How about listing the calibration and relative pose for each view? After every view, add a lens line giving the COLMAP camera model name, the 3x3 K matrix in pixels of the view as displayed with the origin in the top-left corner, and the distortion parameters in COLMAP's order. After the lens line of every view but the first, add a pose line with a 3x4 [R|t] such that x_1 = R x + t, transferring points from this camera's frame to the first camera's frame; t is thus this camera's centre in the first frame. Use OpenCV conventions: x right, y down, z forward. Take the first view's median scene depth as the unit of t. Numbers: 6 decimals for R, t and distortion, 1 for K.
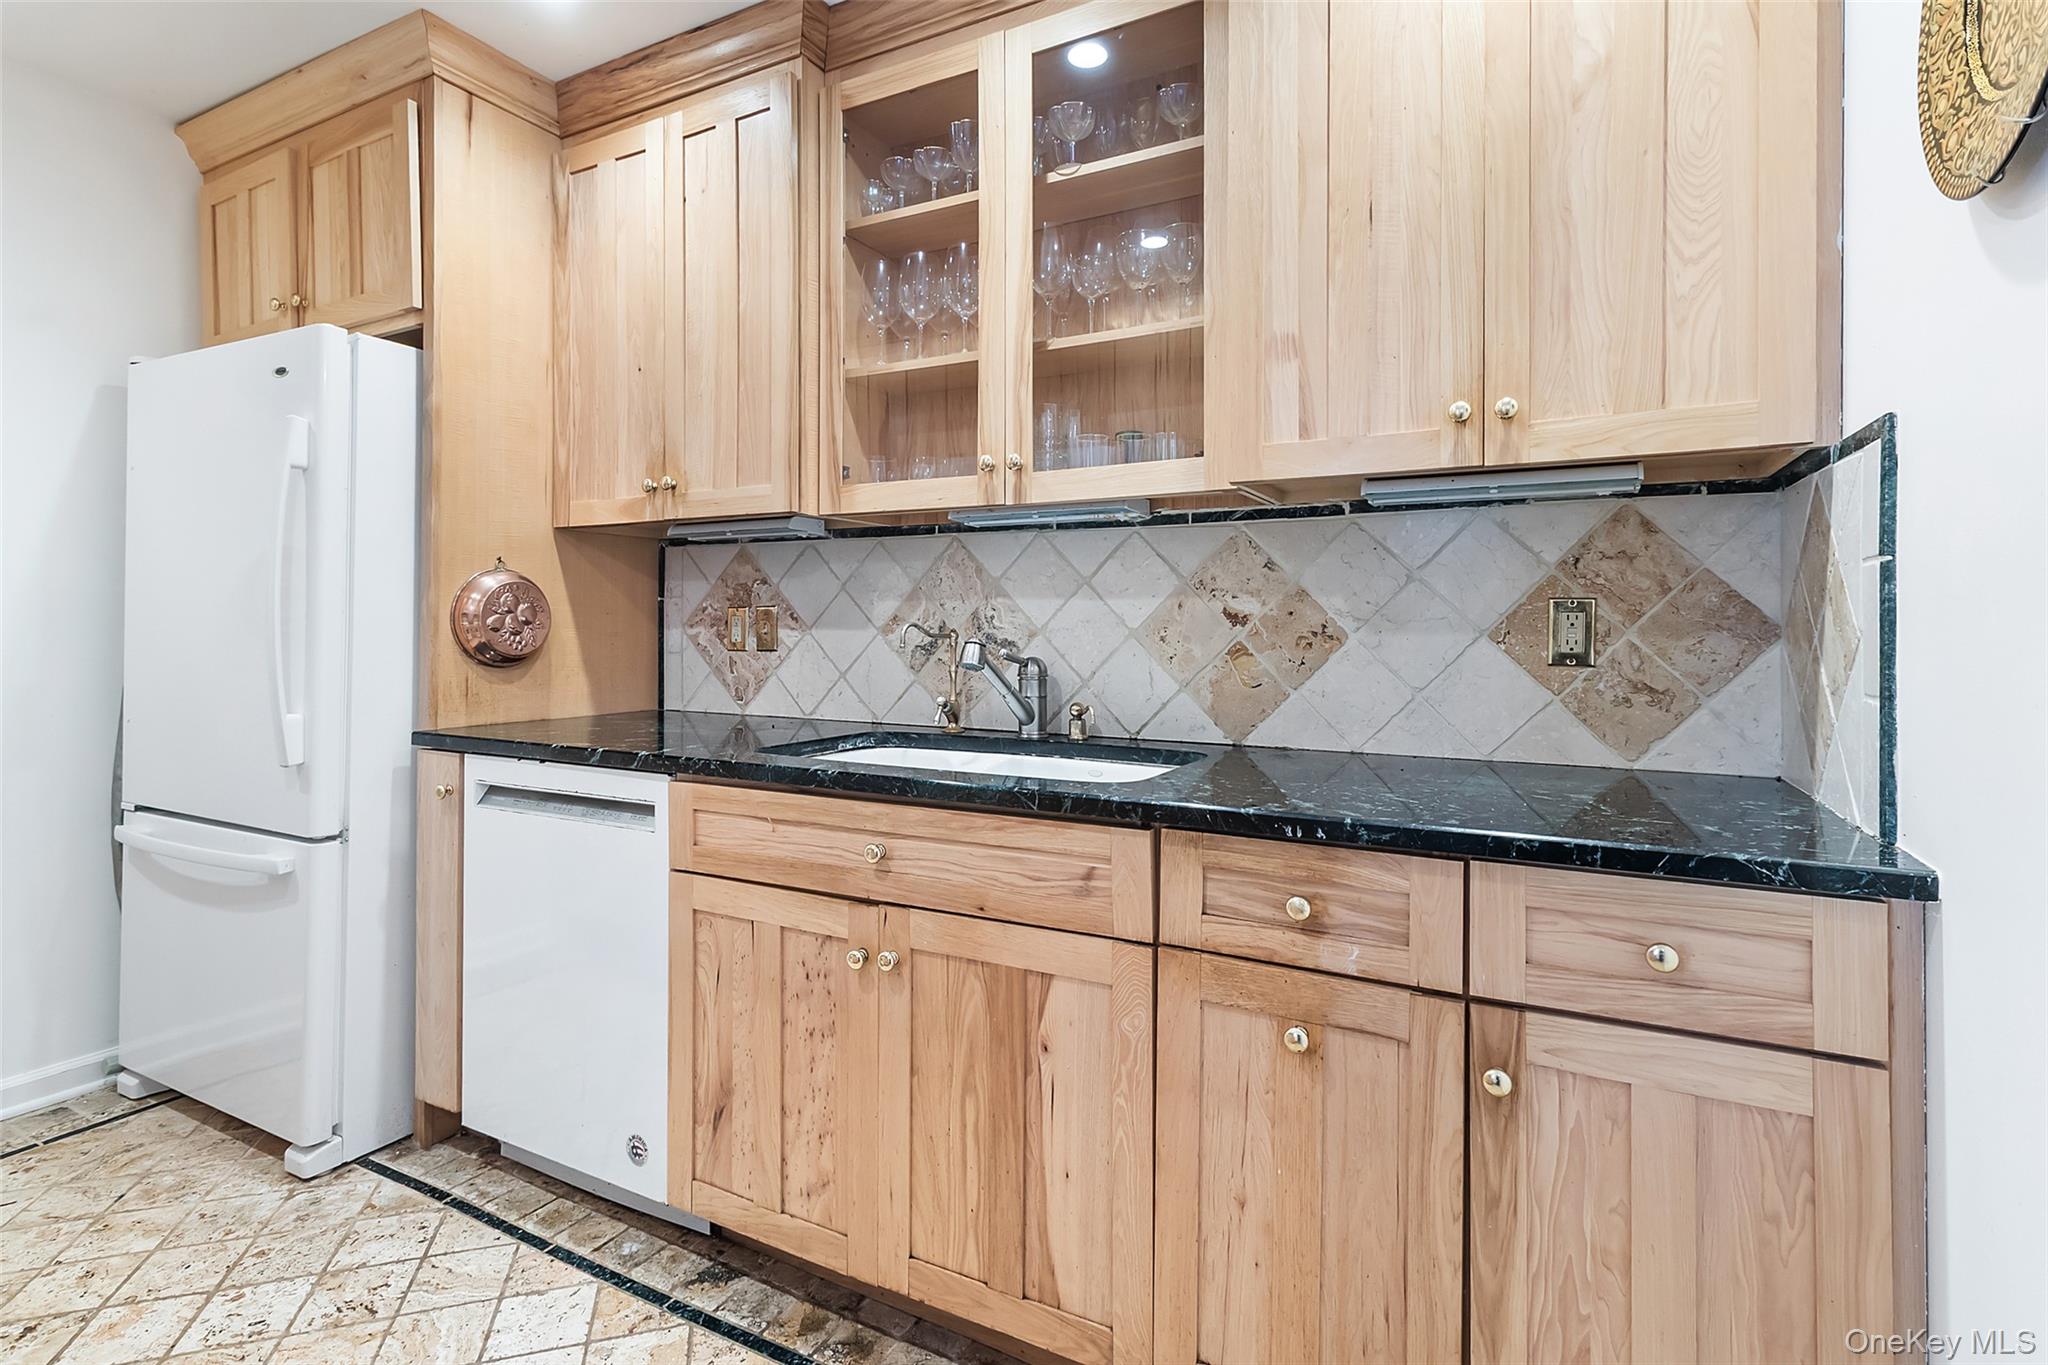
lens RADIAL K [[973.6, 0, 1028.5], [0, 973.6, 627.2], [0, 0, 1]] dist [0.004067, 0.000270]
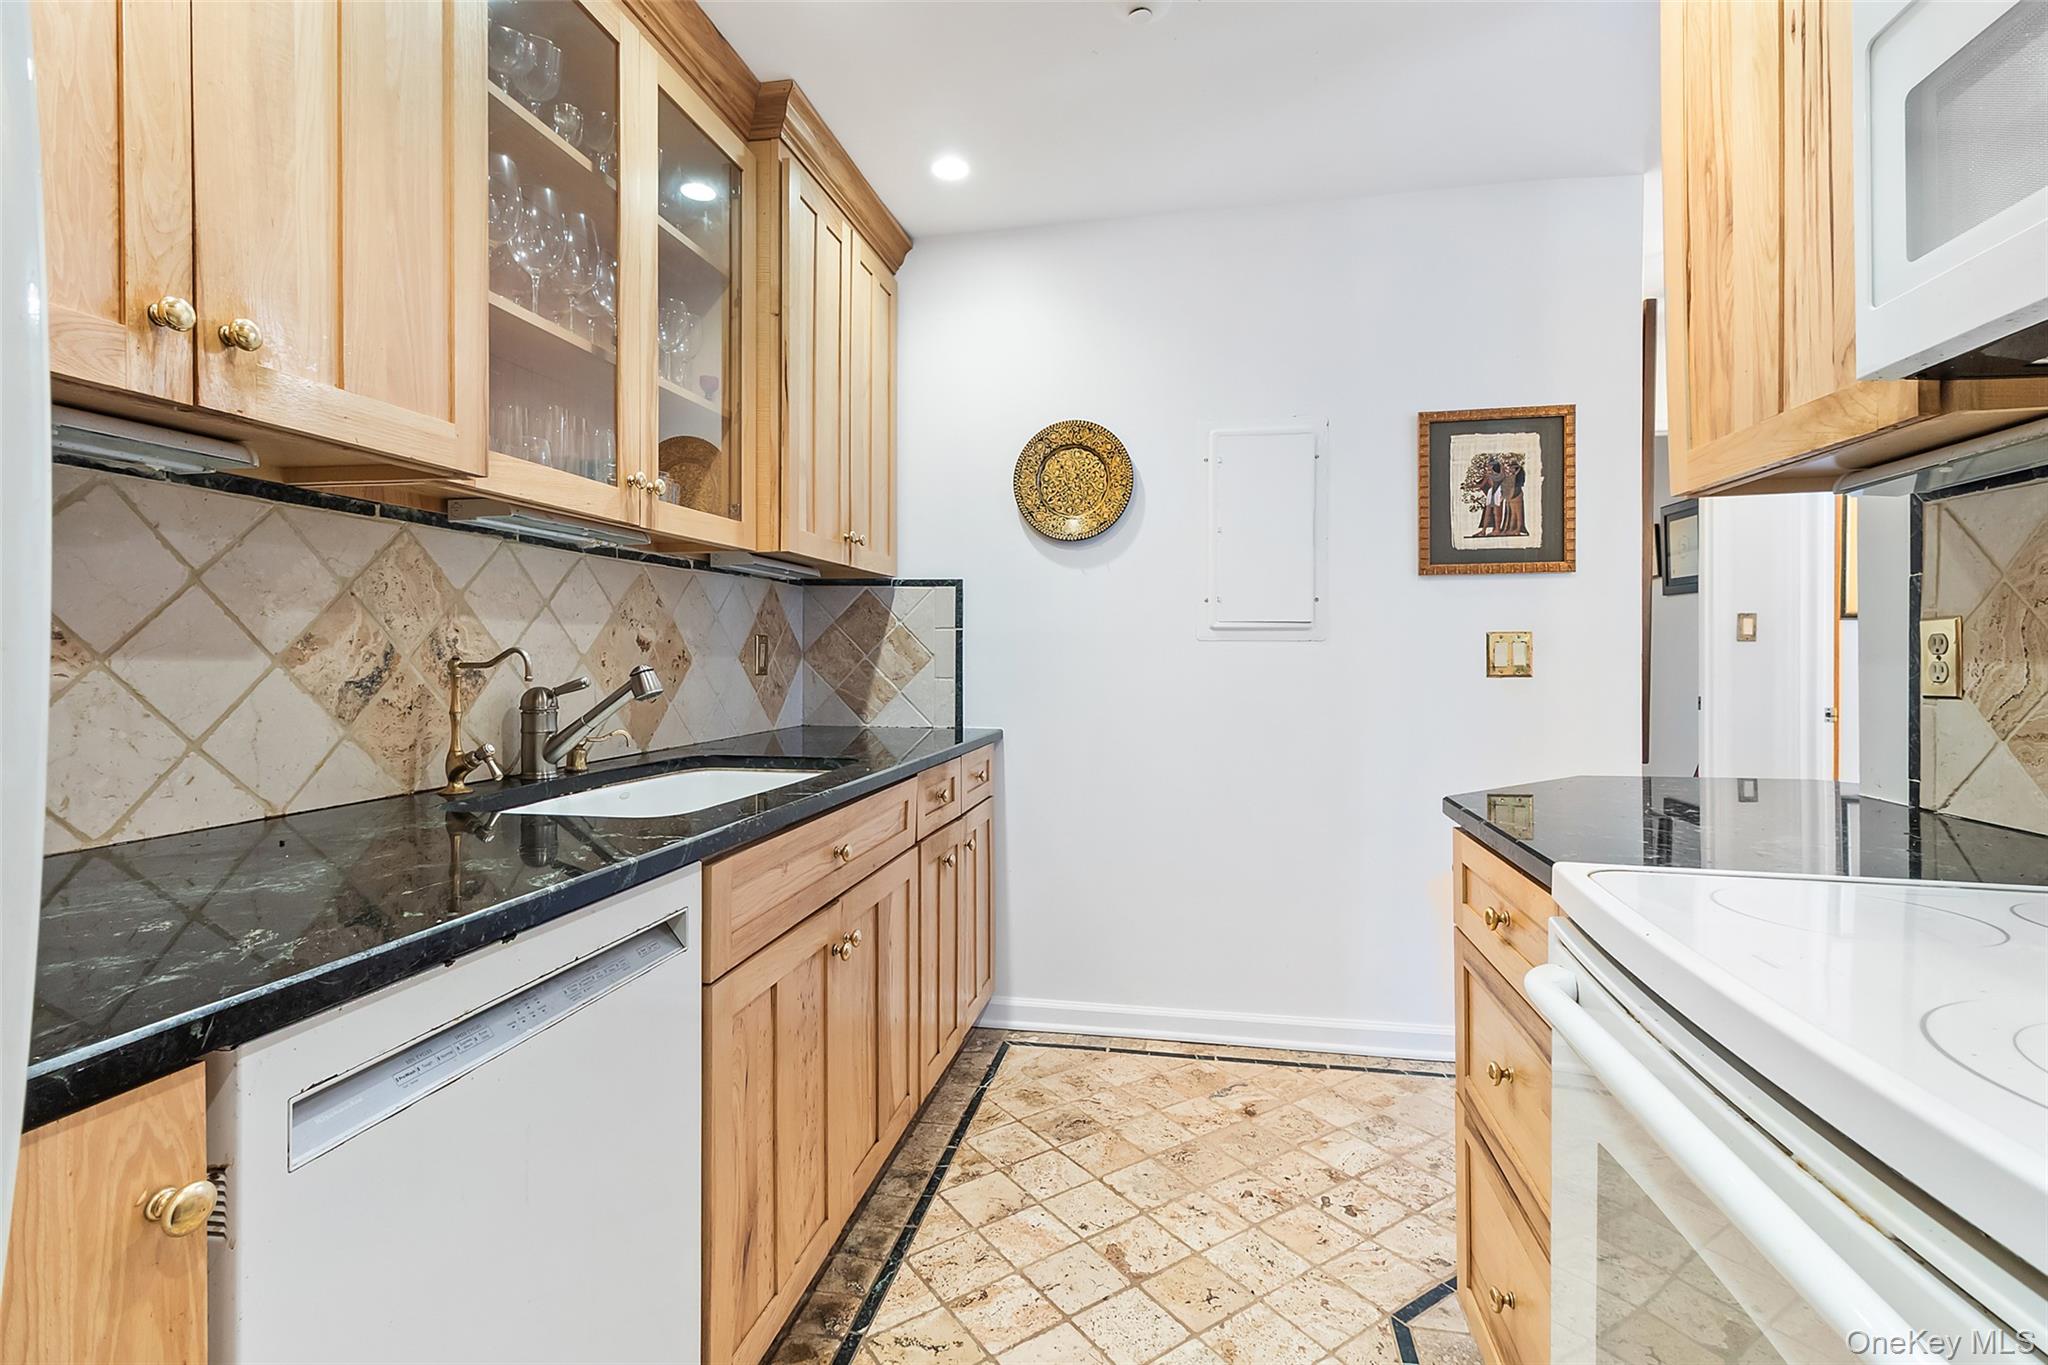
lens RADIAL K [[963.9, 0, 1039.1], [0, 963.9, 652.9], [0, 0, 1]] dist [0.005025, 0.000028]
pose [[-0.310166, -0.005664, 0.950666, -0.965695], [-0.006793, 0.999970, 0.003742, -0.006550], [-0.950658, -0.005297, -0.310195, 0.843157]]
